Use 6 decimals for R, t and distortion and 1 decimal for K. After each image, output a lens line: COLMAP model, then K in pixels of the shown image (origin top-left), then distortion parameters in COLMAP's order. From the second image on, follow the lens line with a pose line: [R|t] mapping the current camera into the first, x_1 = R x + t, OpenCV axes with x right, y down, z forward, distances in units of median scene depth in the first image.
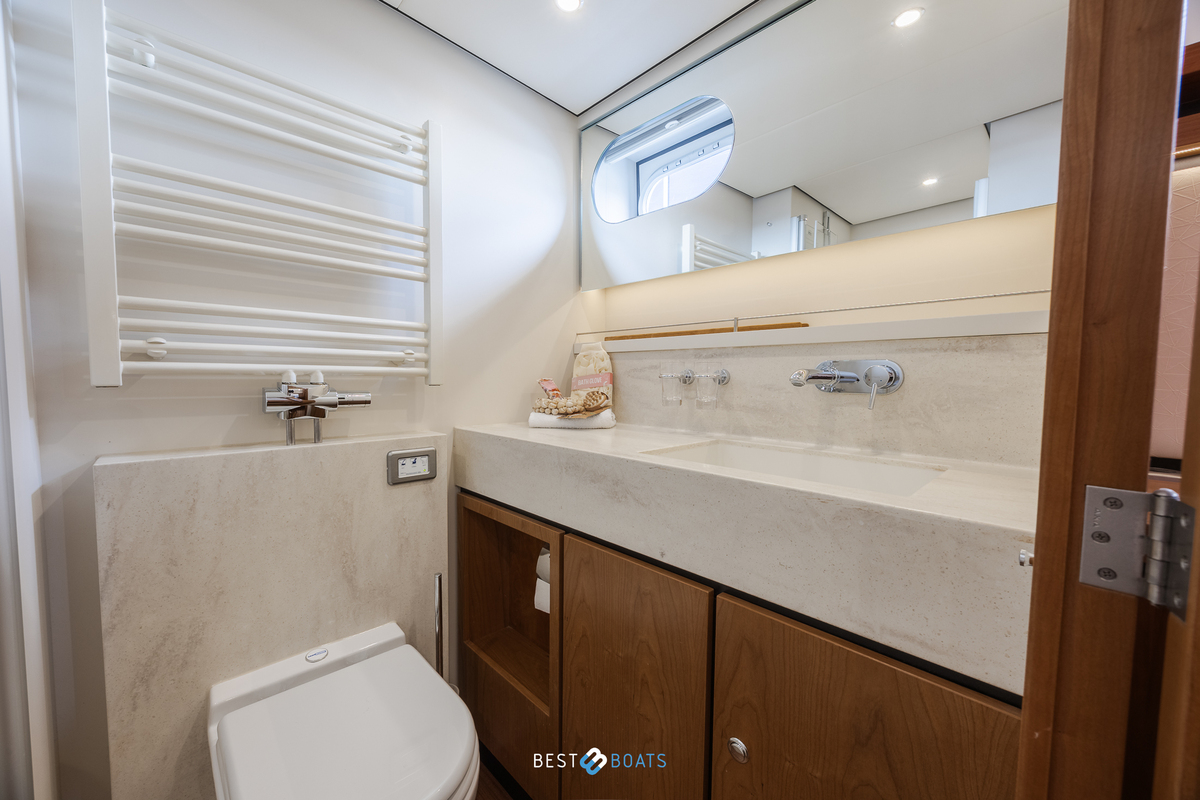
lens RADIAL K [[460.7, 0, 598.3], [0, 460.7, 401.6], [0, 0, 1]] dist [0.001047, -0.000172]
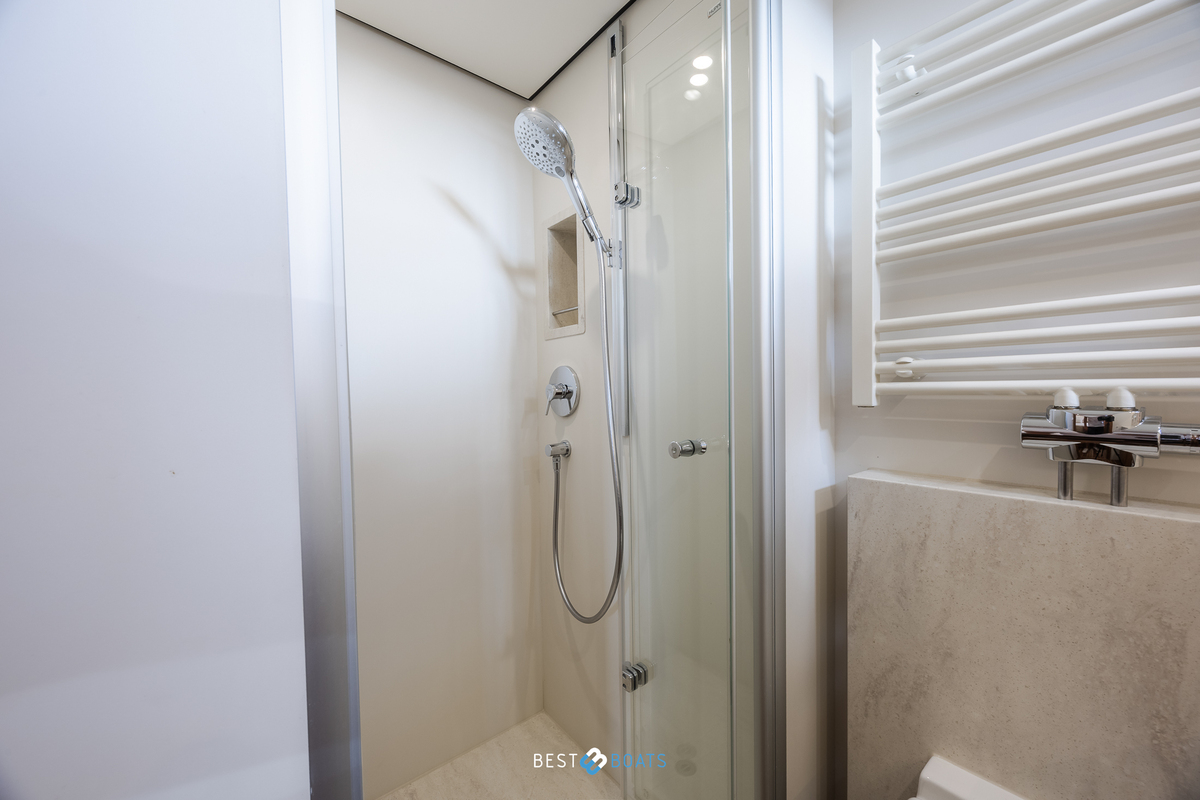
lens RADIAL K [[460.7, 0, 598.3], [0, 460.7, 401.6], [0, 0, 1]] dist [0.001047, -0.000172]
pose [[-0.080128, 0.025856, -0.996449, 0.053823], [-0.038450, 0.998839, 0.029010, -0.041605], [0.996043, 0.040638, -0.079040, 0.377142]]
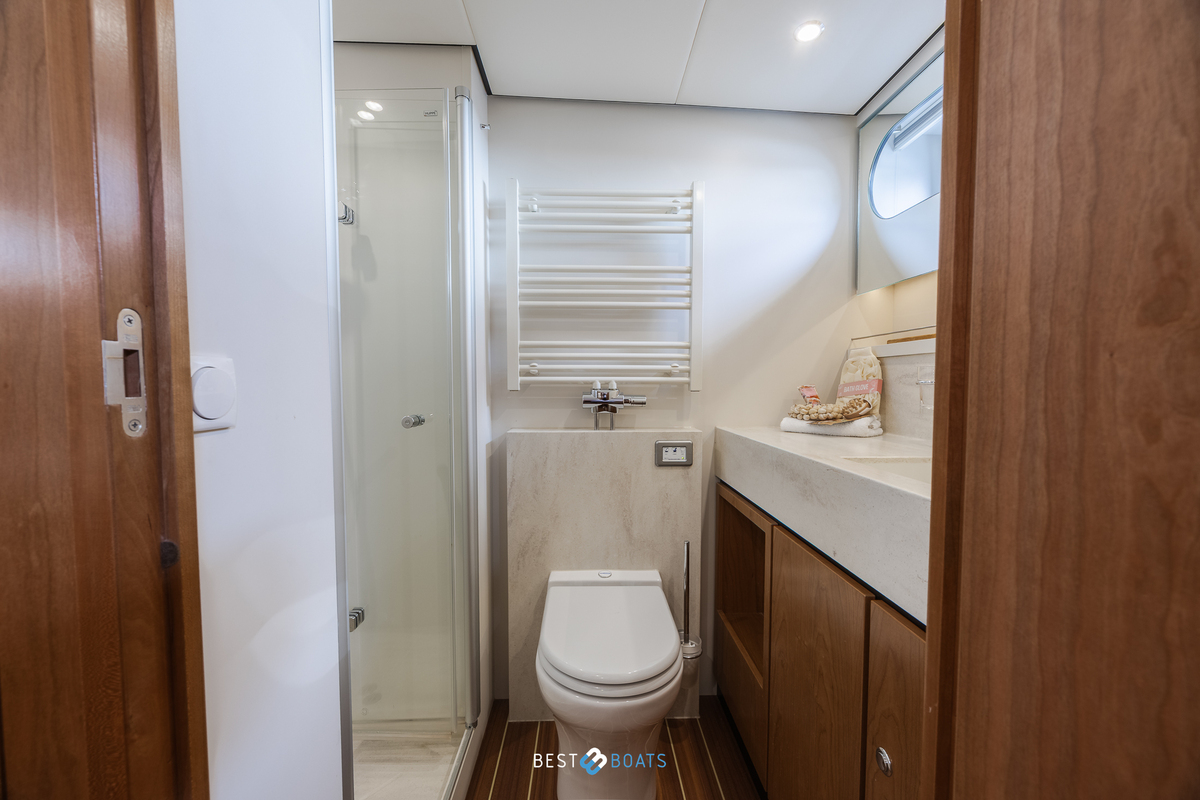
lens RADIAL K [[460.7, 0, 598.3], [0, 460.7, 401.6], [0, 0, 1]] dist [0.001047, -0.000172]
pose [[0.738456, 0.020520, -0.673989, 0.356524], [-0.031315, 0.999502, -0.003880, 0.007000], [0.673574, 0.023971, 0.738731, -0.113113]]
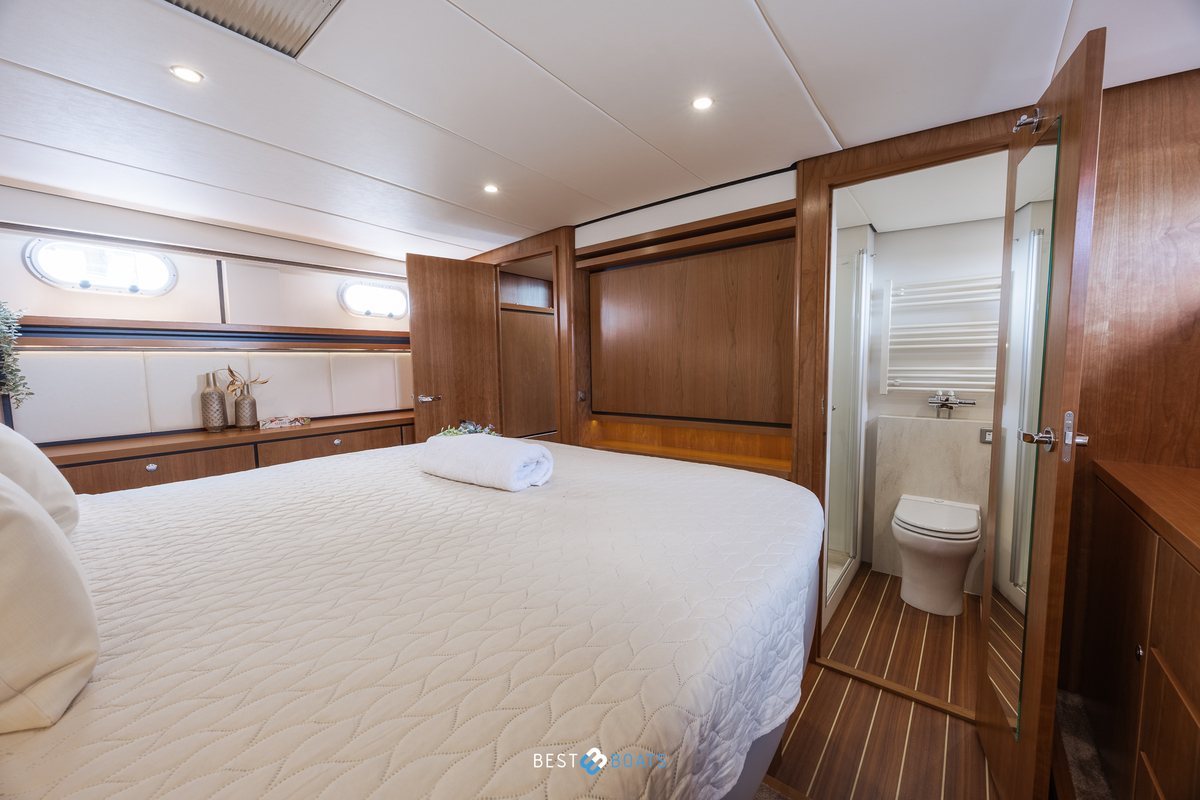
lens RADIAL K [[460.7, 0, 598.3], [0, 460.7, 401.6], [0, 0, 1]] dist [0.001047, -0.000172]
pose [[0.123084, 0.073603, -0.989663, 1.693712], [-0.043544, 0.996686, 0.068710, -0.099501], [0.991440, 0.034637, 0.125881, -1.253104]]
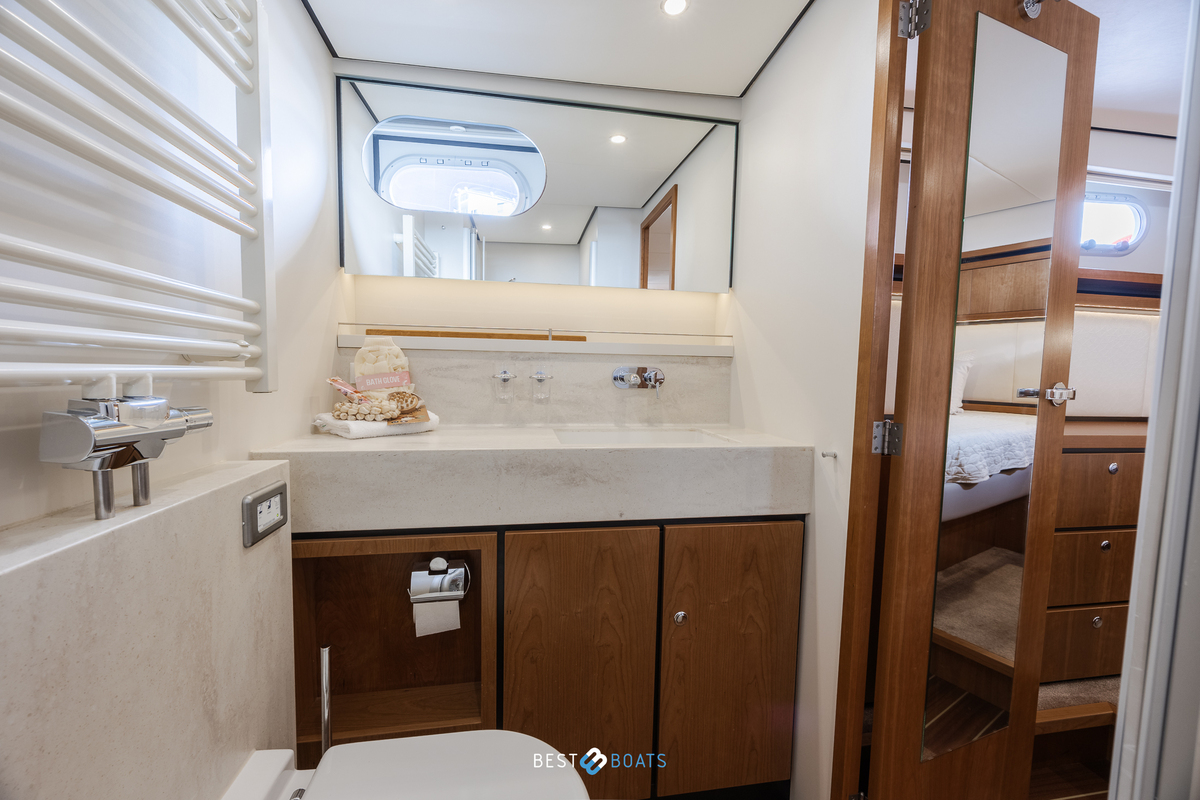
lens RADIAL K [[460.7, 0, 598.3], [0, 460.7, 401.6], [0, 0, 1]] dist [0.001047, -0.000172]
pose [[0.559754, -0.051620, 0.827050, -0.795095], [0.030360, 0.998665, 0.041783, -0.043042], [-0.828103, 0.001721, 0.560574, 0.248042]]
